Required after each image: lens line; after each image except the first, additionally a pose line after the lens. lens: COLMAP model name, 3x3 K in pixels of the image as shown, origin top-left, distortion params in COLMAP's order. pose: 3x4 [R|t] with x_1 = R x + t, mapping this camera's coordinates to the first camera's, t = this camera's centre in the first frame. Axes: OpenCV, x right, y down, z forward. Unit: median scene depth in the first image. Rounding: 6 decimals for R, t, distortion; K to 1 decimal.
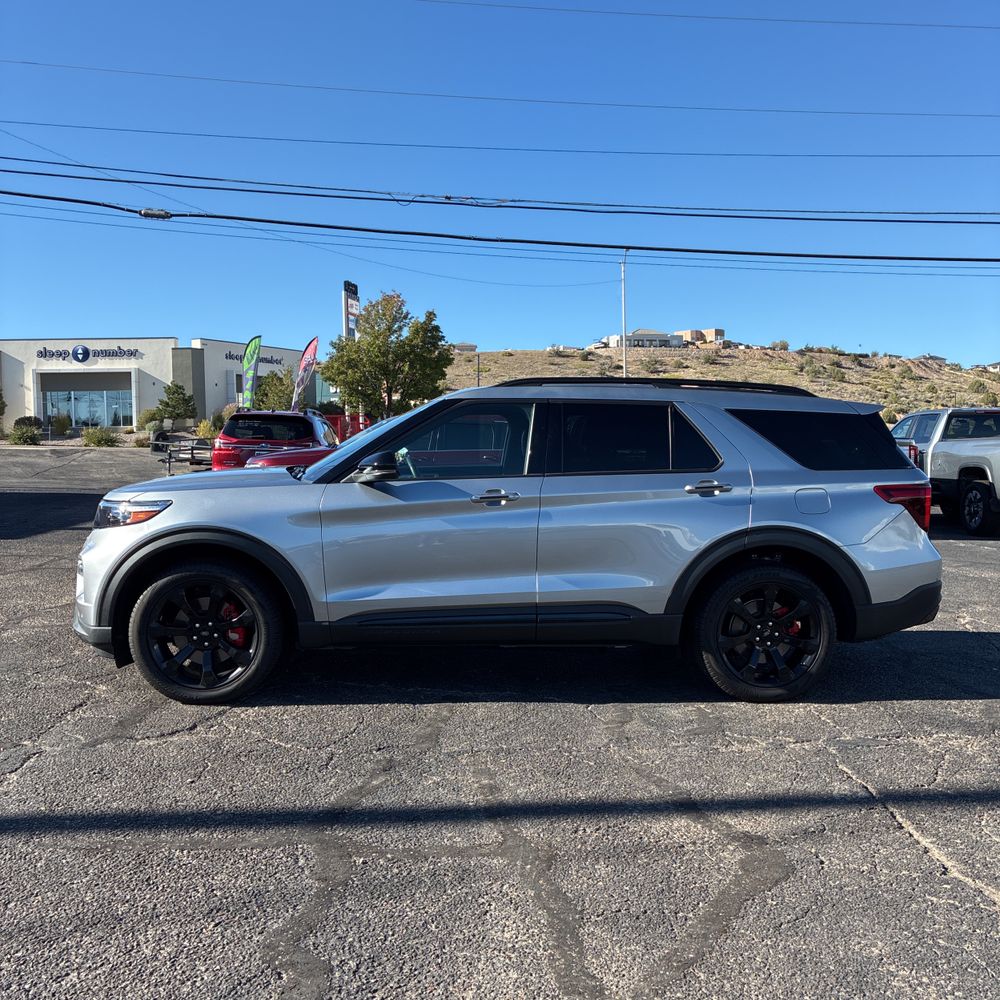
lens RADIAL K [[1020.9, 0, 500.0], [0, 1020.9, 500.0], [0, 0, 1]] dist [0.030941, -0.025290]
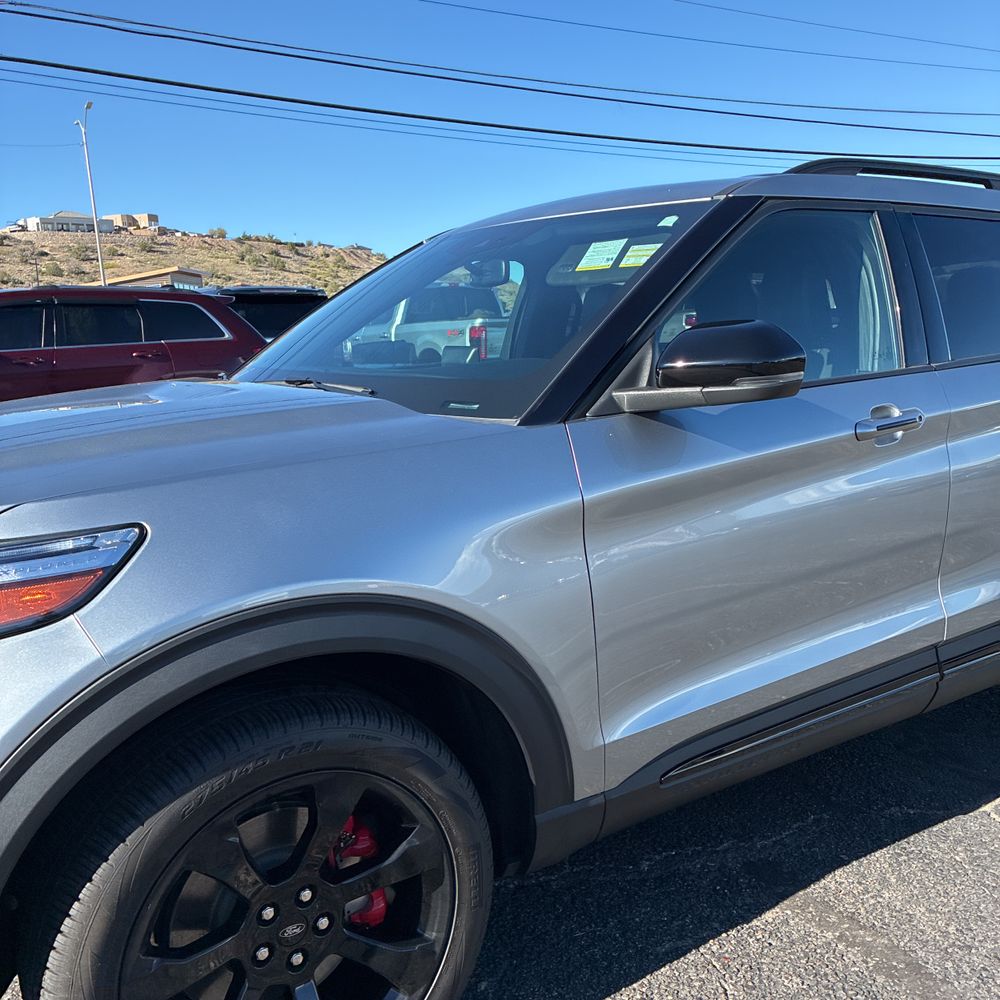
lens RADIAL K [[1023.5, 0, 500.0], [0, 1023.5, 500.0], [0, 0, 1]] dist [-0.021430, 0.099360]
pose [[0.862934, -0.114031, 0.492283, -0.352865], [0.061795, 0.990707, 0.121163, -0.032400], [-0.501524, -0.074135, 0.861961, 0.670431]]
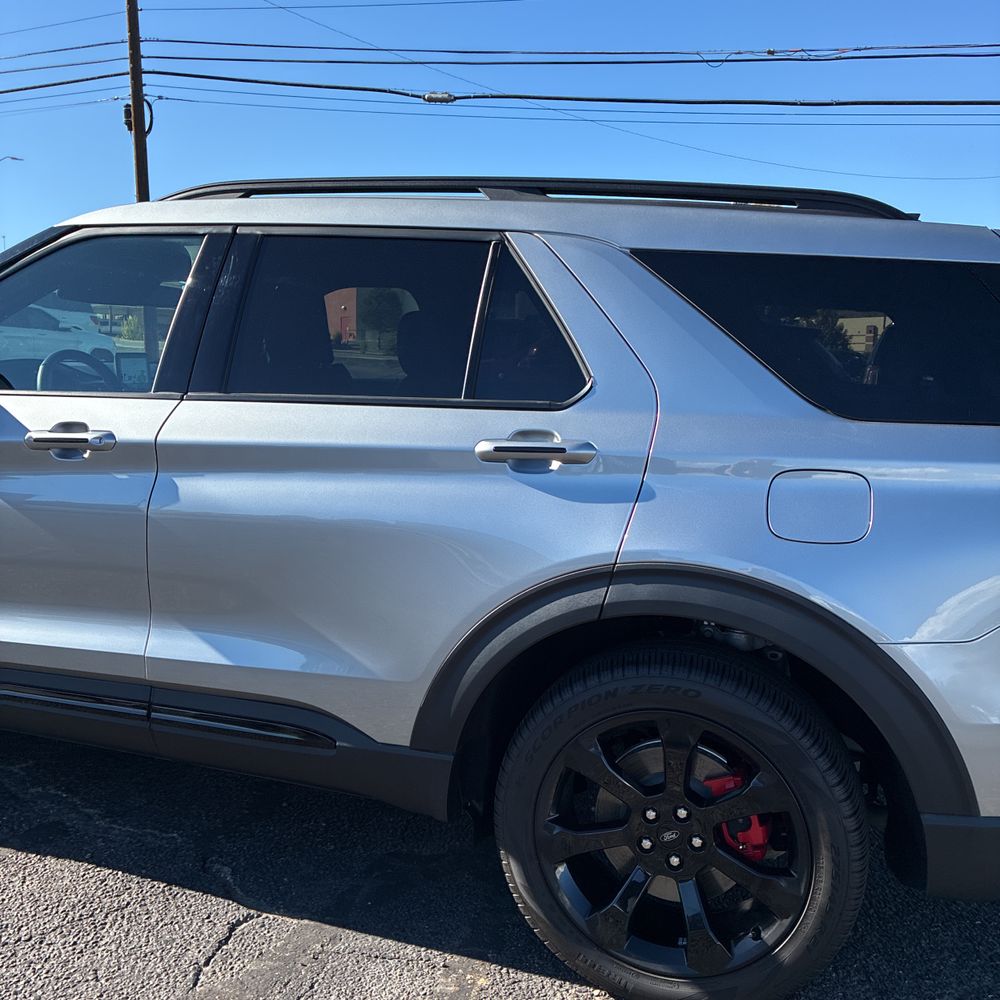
lens RADIAL K [[1019.5, 0, 495.7], [0, 1019.5, 509.2], [0, 0, 1]] dist [0.040462, -0.014120]
pose [[0.923874, 0.088532, -0.372315, 0.328052], [-0.056459, 0.993759, 0.096206, -0.025432], [0.378508, -0.067862, 0.923107, 0.616508]]
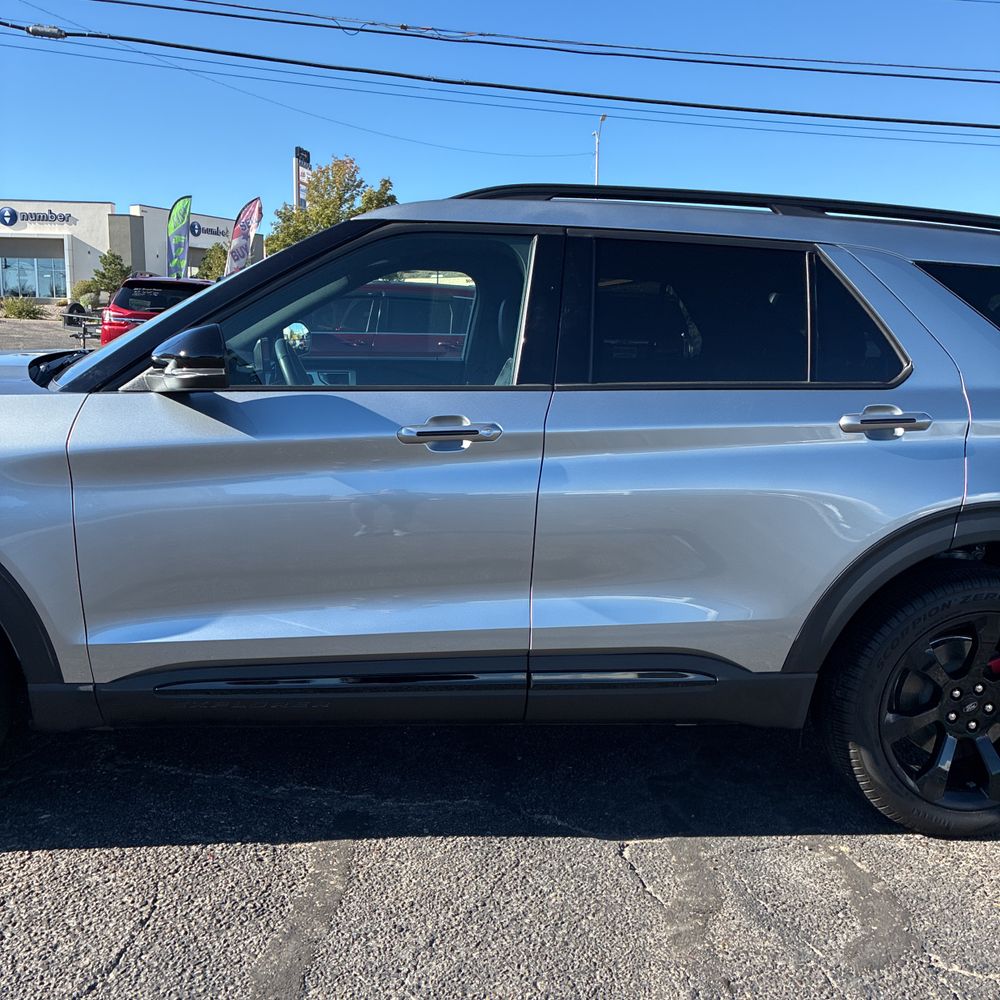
lens RADIAL K [[1020.9, 0, 500.0], [0, 1020.9, 500.0], [0, 0, 1]] dist [0.030941, -0.025290]
pose [[0.998779, 0.023070, 0.043693, -0.001173], [-0.027697, 0.993719, 0.108426, -0.022221], [-0.040917, -0.109504, 0.993144, 0.499837]]
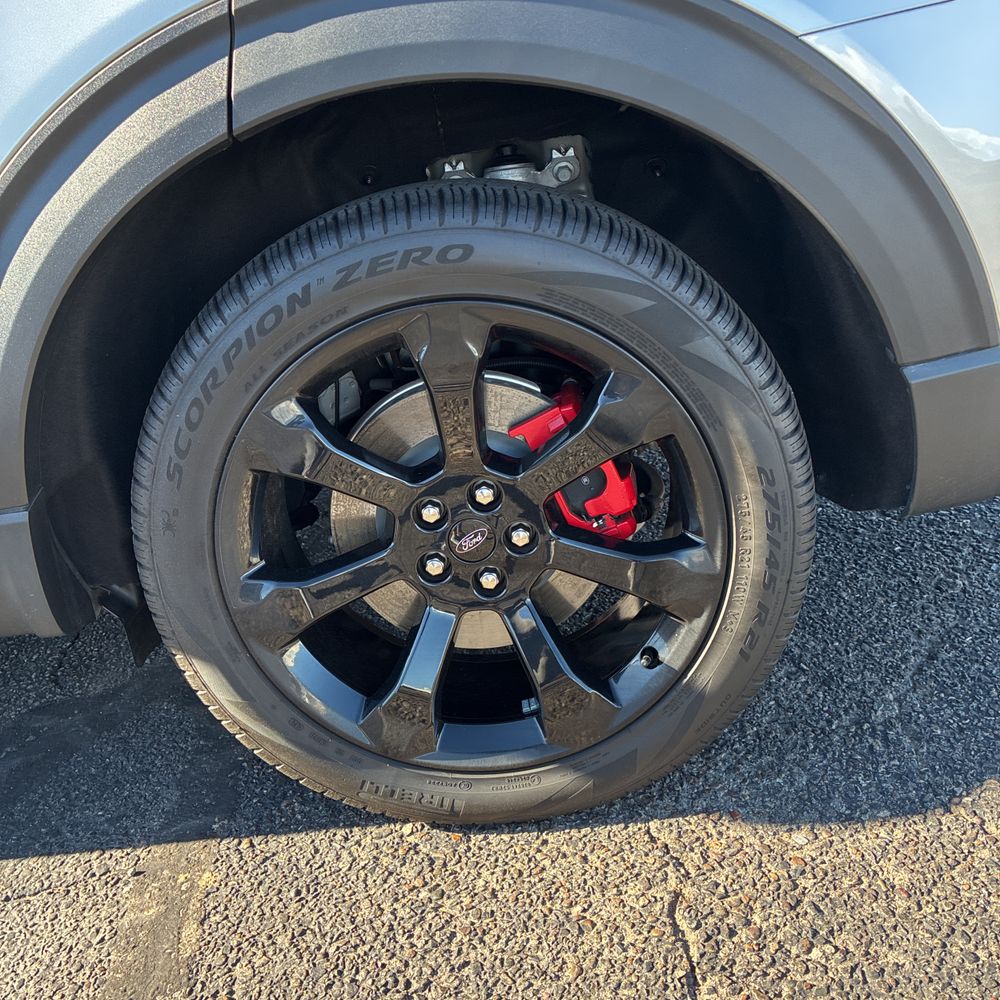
lens RADIAL K [[1042.2, 0, 488.2], [0, 1042.2, 502.0], [0, 0, 1]] dist [0.076351, -0.009750]
pose [[0.986227, -0.089925, -0.138819, 0.290172], [0.129688, 0.941330, 0.311576, 0.055168], [0.102656, -0.325287, 0.940027, 0.787867]]
